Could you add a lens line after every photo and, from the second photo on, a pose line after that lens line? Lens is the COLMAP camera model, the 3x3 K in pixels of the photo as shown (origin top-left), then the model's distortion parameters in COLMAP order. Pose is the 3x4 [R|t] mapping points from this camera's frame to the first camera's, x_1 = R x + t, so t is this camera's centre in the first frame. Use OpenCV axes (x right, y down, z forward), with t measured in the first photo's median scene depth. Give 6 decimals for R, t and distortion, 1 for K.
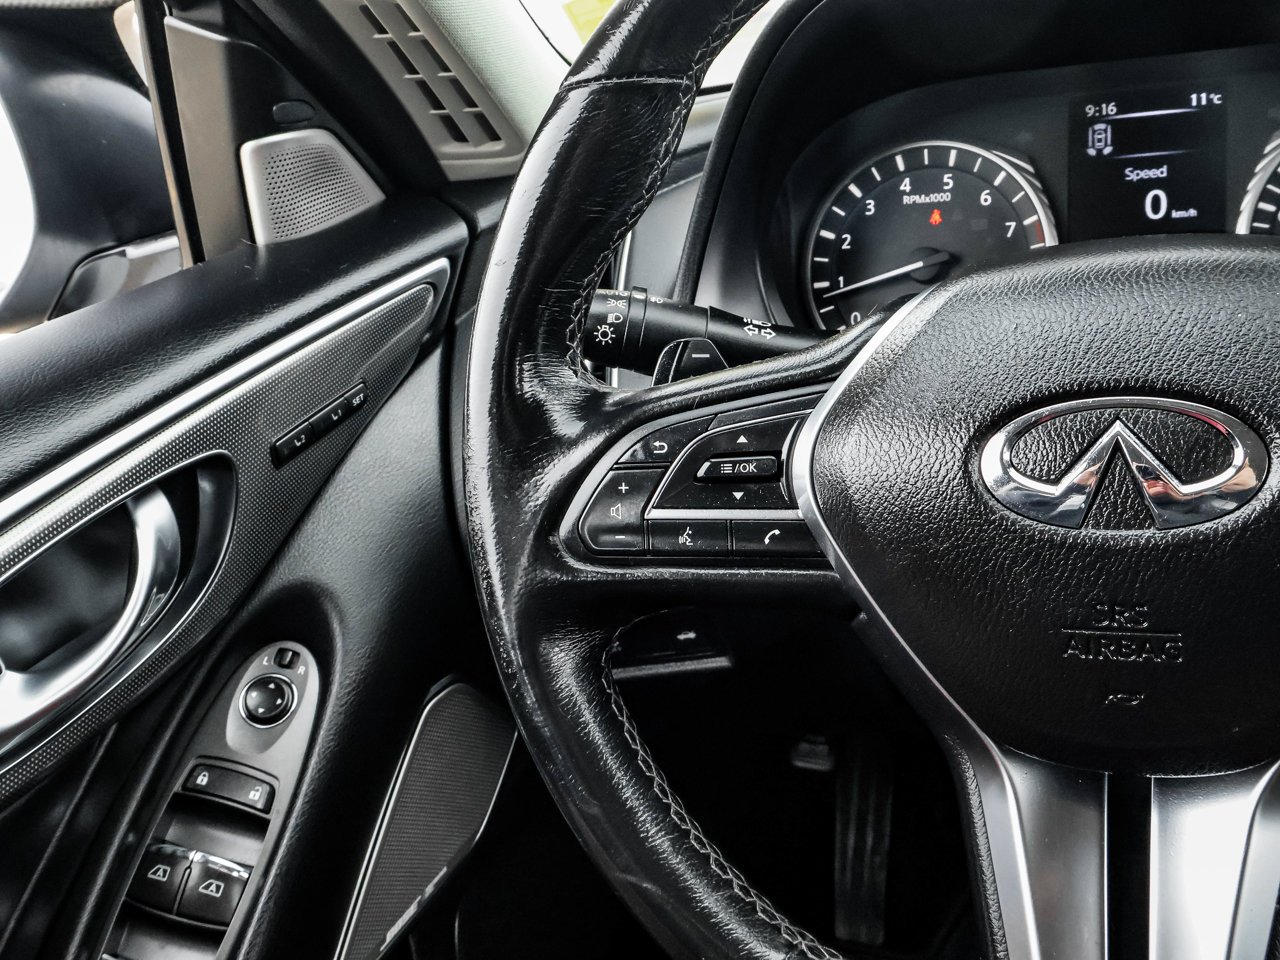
lens RADIAL K [[1208.6, 0, 637.1], [0, 1208.6, 481.9], [0, 0, 1]] dist [-0.010074, -0.000619]
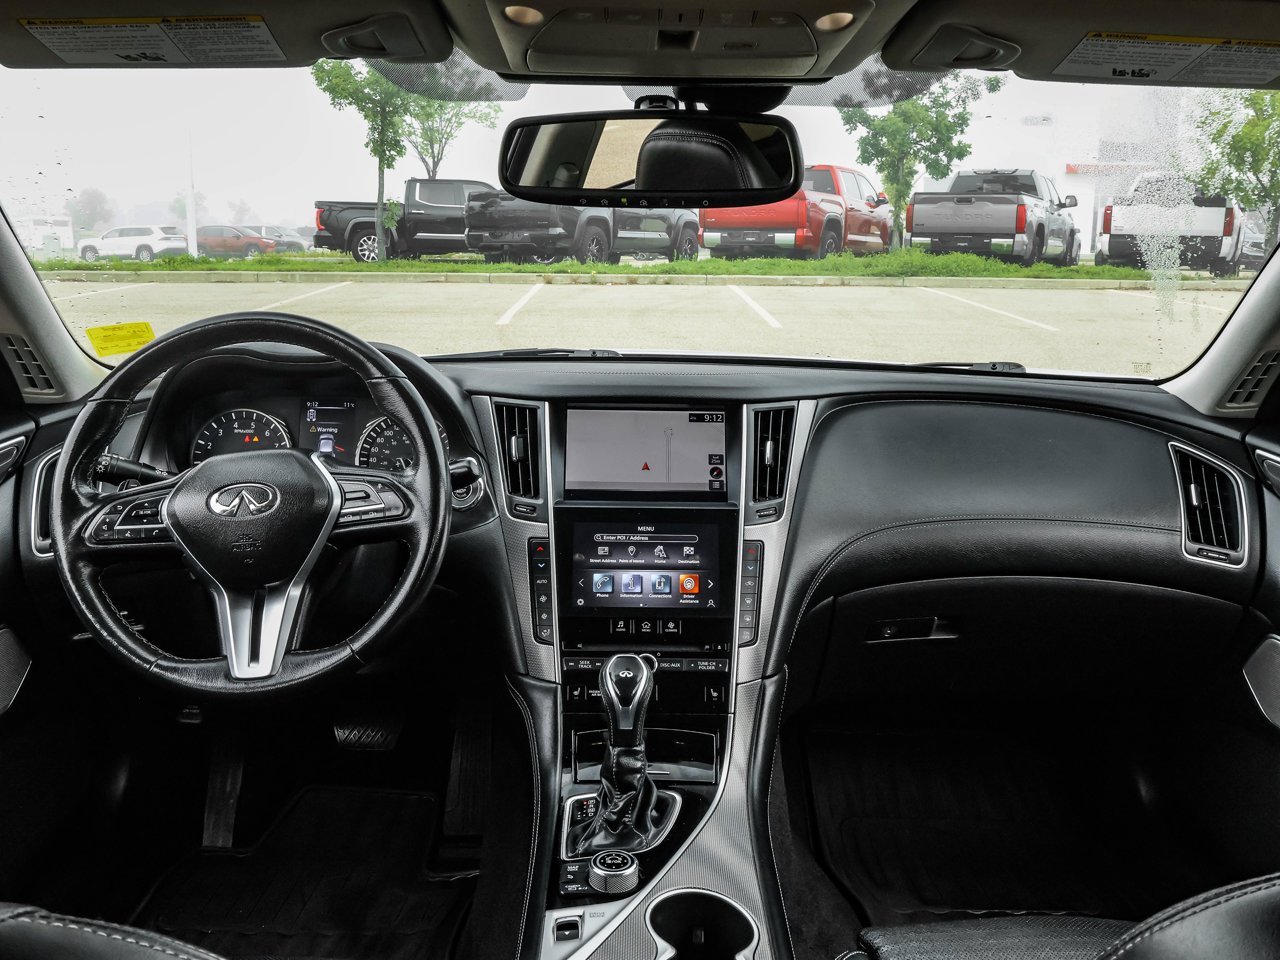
lens RADIAL K [[1208.6, 0, 637.1], [0, 1208.6, 481.9], [0, 0, 1]] dist [-0.010074, -0.000619]
pose [[0.907532, 0.079247, 0.412438, -0.040495], [-0.001853, 0.982783, -0.184756, 0.344329], [-0.419979, 0.166908, 0.892054, -1.630951]]
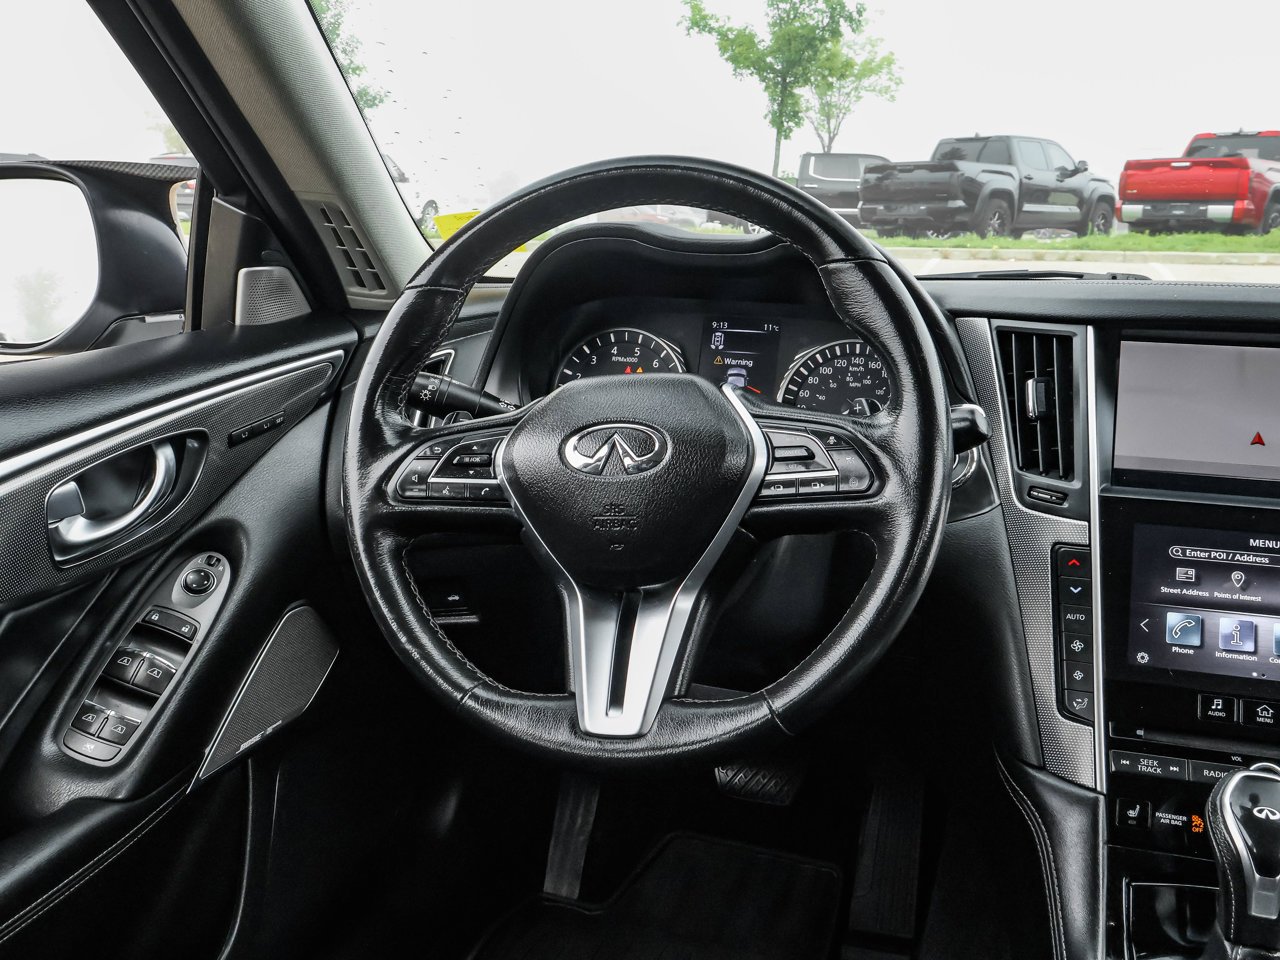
lens RADIAL K [[1199.2, 0, 640.0], [0, 1199.2, 480.0], [0, 0, 1]] dist [-0.005558, 0.004754]
pose [[0.982464, 0.138031, 0.125351, 0.073228], [-0.118504, 0.981290, -0.151747, 0.217312], [-0.143952, 0.134231, 0.980439, -0.751742]]
